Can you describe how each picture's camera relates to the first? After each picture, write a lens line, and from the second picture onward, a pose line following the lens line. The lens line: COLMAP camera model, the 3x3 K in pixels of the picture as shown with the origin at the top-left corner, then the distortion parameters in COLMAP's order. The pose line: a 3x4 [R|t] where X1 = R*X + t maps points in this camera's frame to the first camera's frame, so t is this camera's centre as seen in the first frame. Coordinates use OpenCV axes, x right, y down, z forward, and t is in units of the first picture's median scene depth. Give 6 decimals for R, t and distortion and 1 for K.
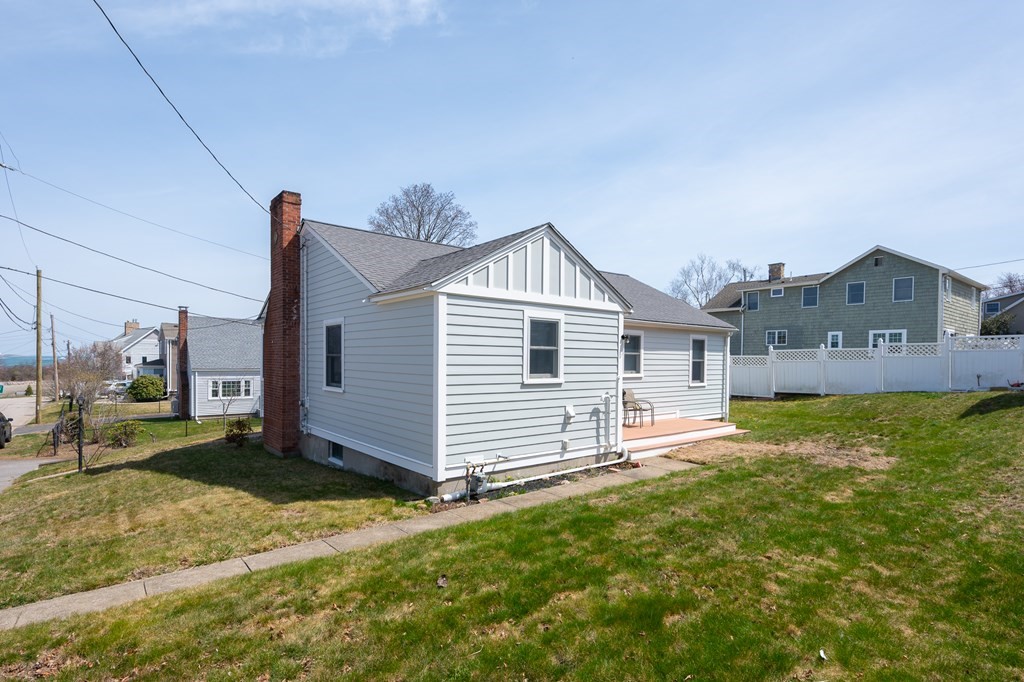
lens RADIAL K [[480.4, 0, 514.0], [0, 480.4, 365.8], [0, 0, 1]] dist [0.000381, 0.000095]
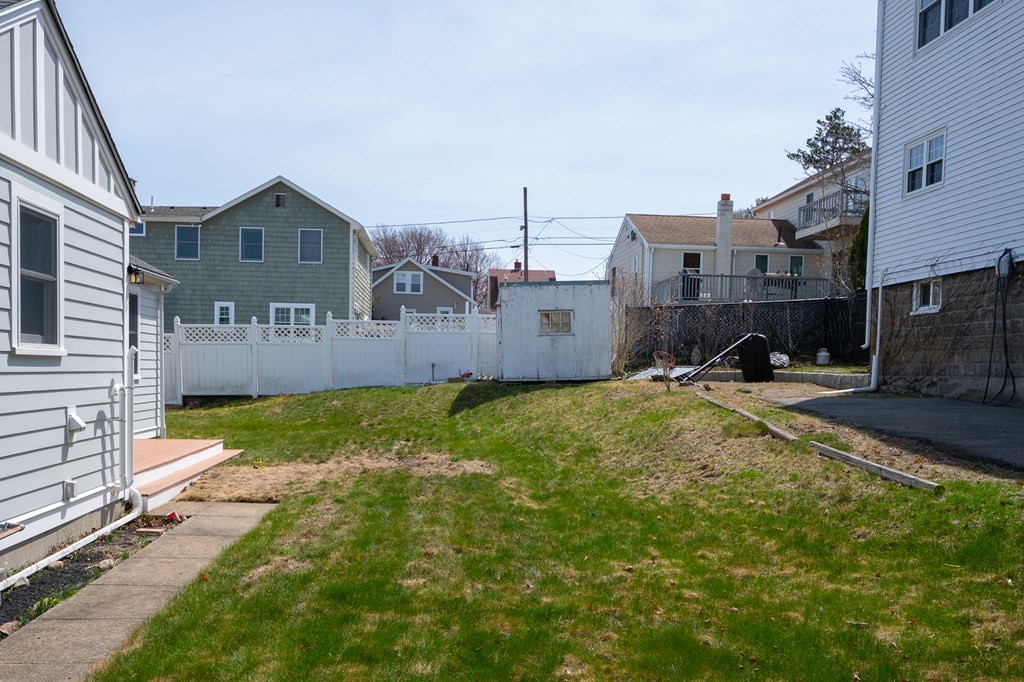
lens RADIAL K [[861.3, 0, 511.9], [0, 861.3, 389.0], [0, 0, 1]] dist [-0.002438, -0.002146]
pose [[0.613185, -0.026590, 0.789492, -0.281764], [-0.004564, 0.999297, 0.037202, 0.034003], [-0.789926, -0.026415, 0.612633, 0.155879]]
